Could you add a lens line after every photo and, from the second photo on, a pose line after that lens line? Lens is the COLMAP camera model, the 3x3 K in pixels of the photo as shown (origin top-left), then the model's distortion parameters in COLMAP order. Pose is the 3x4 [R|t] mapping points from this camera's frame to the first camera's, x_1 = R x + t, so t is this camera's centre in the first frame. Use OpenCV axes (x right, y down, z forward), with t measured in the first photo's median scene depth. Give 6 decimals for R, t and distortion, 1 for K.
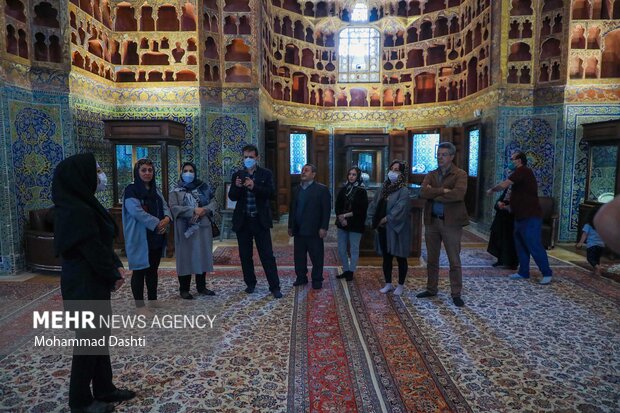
lens RADIAL K [[441.5, 0, 301.3], [0, 441.5, 208.7], [0, 0, 1]] dist [-0.060545, 0.007392]
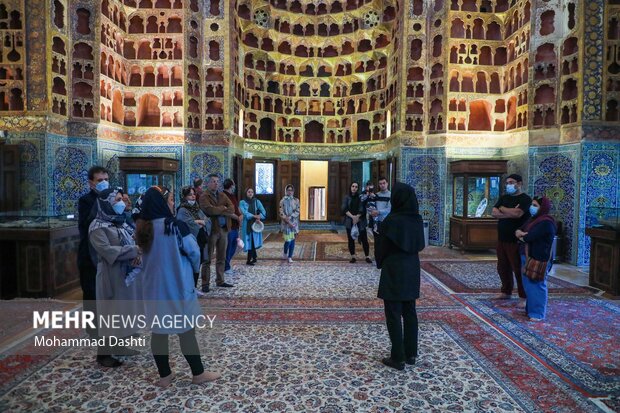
lens RADIAL K [[441.5, 0, 301.3], [0, 441.5, 208.7], [0, 0, 1]] dist [-0.060545, 0.007392]
pose [[-0.021277, -0.044419, 0.998786, -0.588813], [0.100727, 0.993834, 0.046345, -0.041721], [-0.994687, 0.101591, -0.016672, 0.426131]]
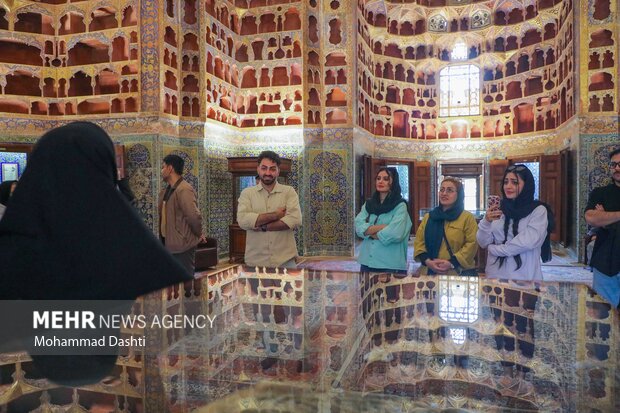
lens RADIAL K [[441.5, 0, 301.3], [0, 441.5, 208.7], [0, 0, 1]] dist [-0.060545, 0.007392]
pose [[0.956577, 0.004542, -0.291444, 0.114793], [-0.025987, 0.997226, -0.069755, 0.029695], [0.290319, 0.074300, 0.954041, -0.155463]]
